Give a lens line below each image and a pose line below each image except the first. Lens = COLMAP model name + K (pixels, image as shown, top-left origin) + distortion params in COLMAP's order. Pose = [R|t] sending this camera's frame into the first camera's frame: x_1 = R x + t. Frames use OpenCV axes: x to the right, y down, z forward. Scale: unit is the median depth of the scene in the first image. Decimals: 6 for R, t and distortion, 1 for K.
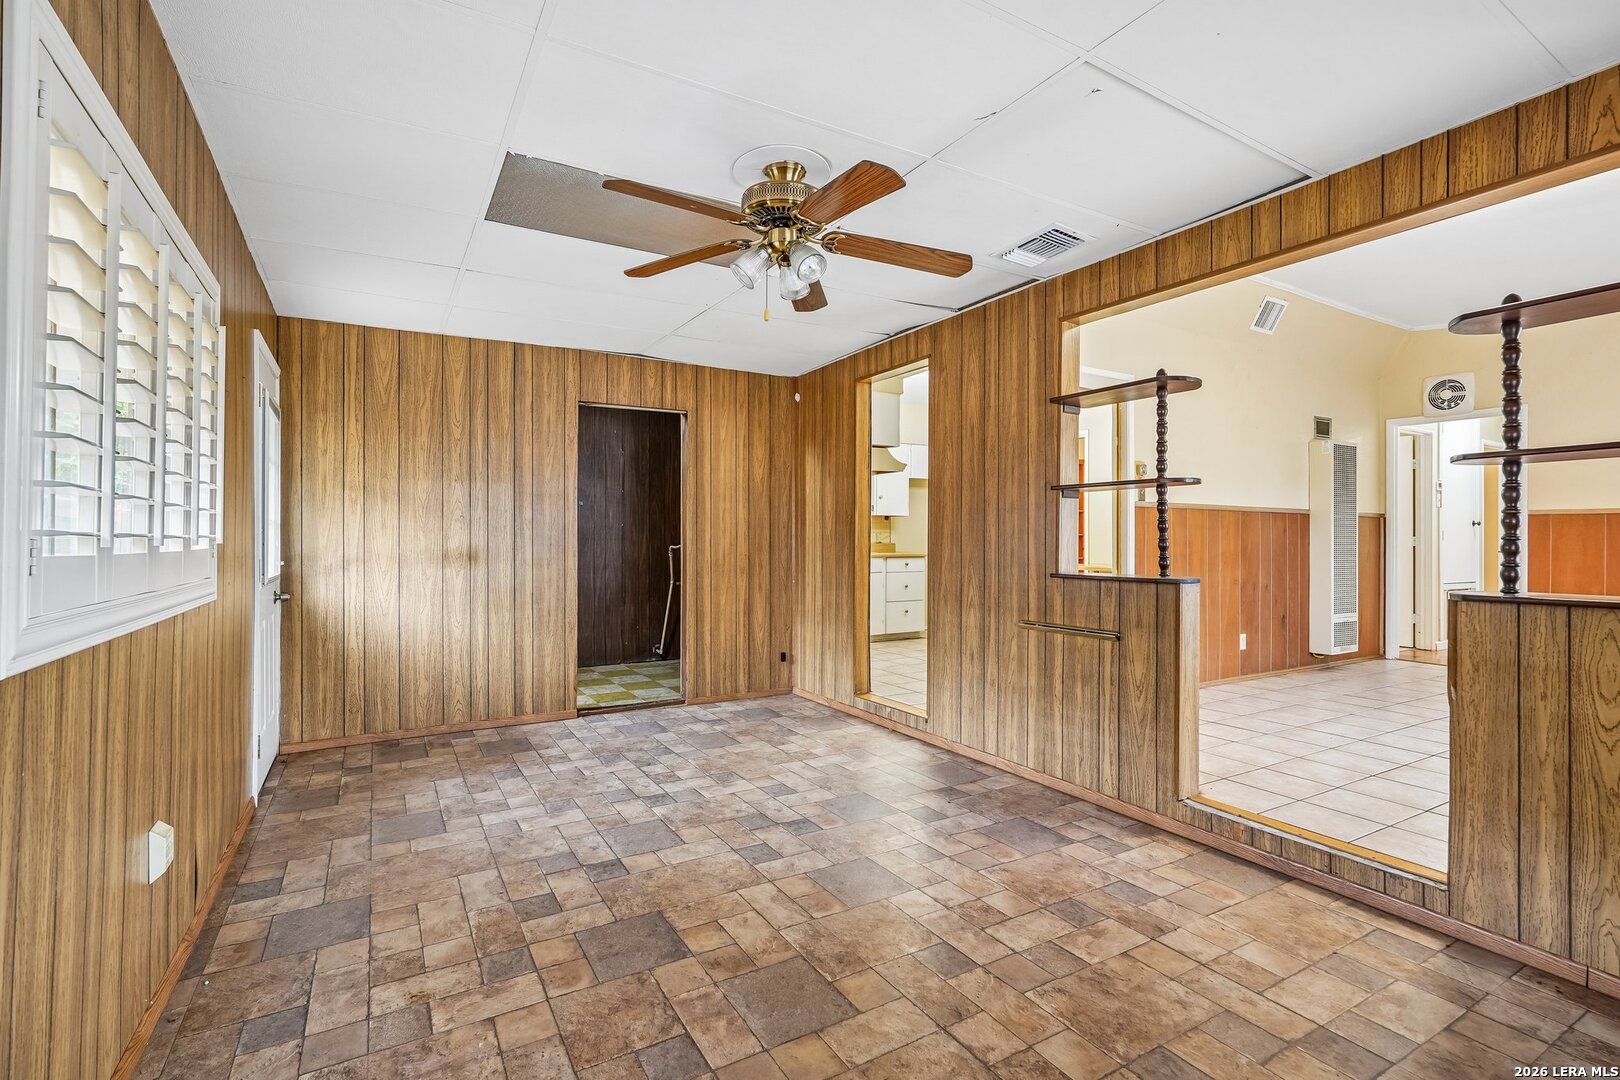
lens RADIAL K [[765.2, 0, 810.0], [0, 765.2, 540.0], [0, 0, 1]] dist [-0.003515, -0.000001]
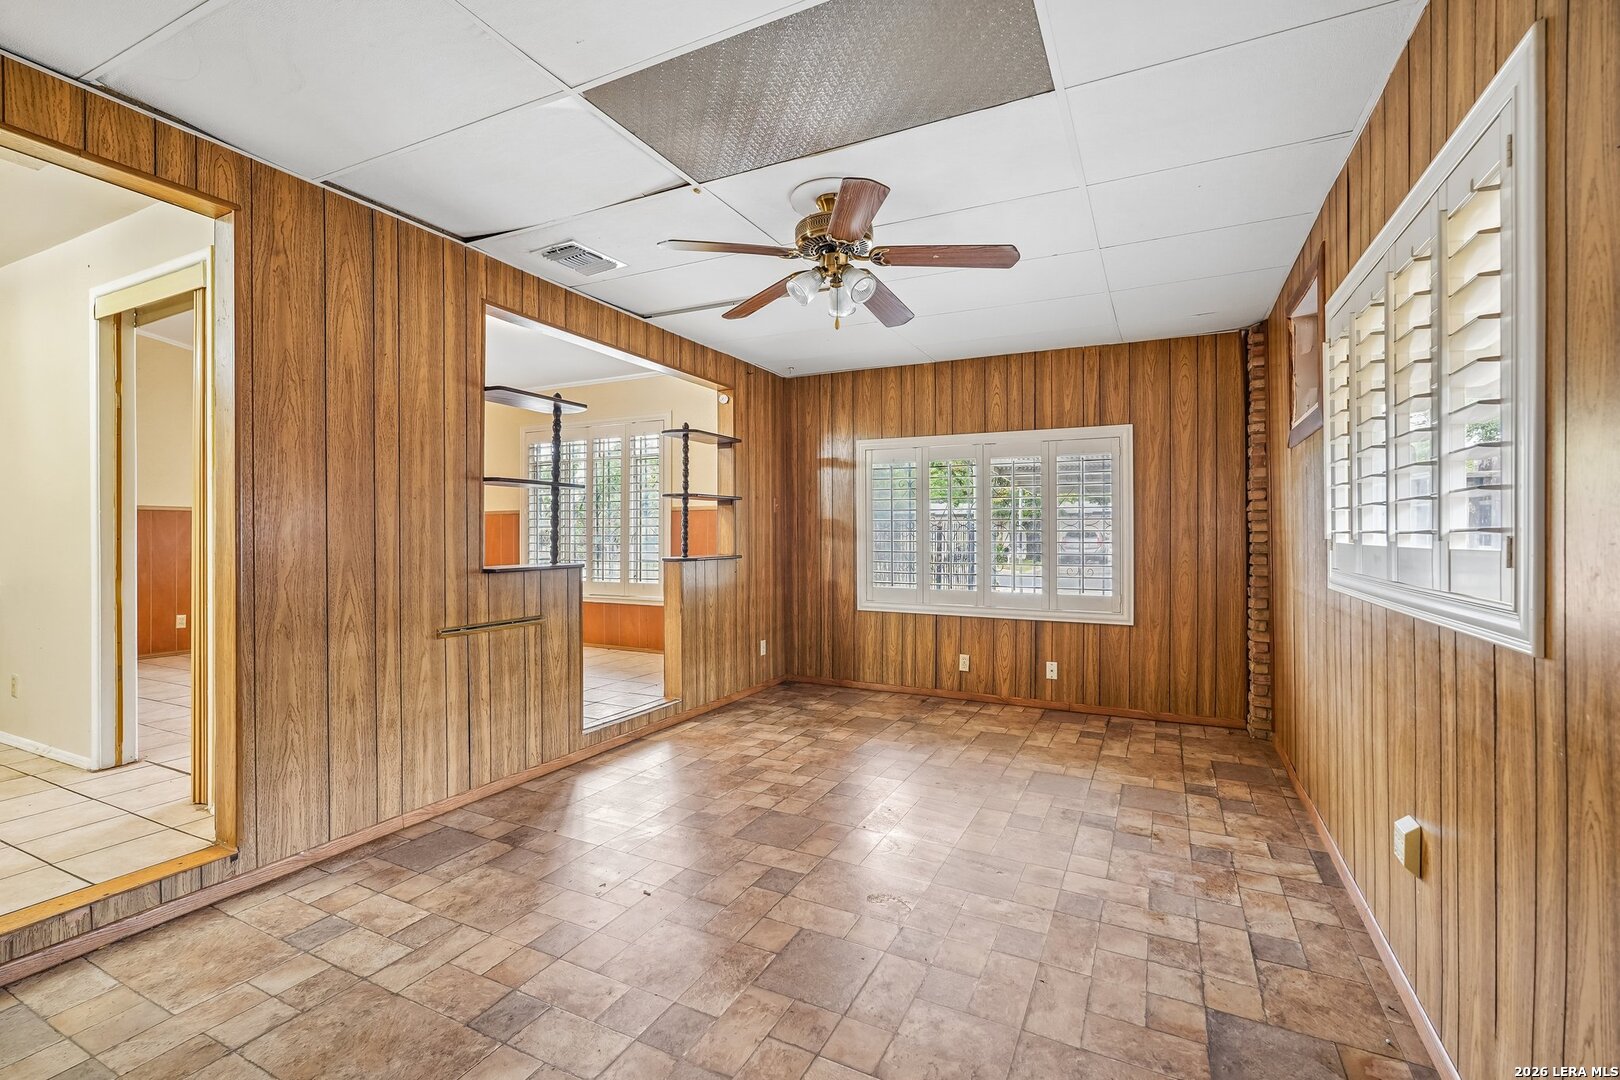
lens RADIAL K [[721.1, 0, 807.0], [0, 721.1, 536.2], [0, 0, 1]] dist [-0.005676, 0.000713]
pose [[-0.558605, -0.005284, 0.829417, -0.636629], [-0.000916, 0.999983, 0.005754, -0.002300], [-0.829433, 0.002455, -0.558601, 1.165216]]
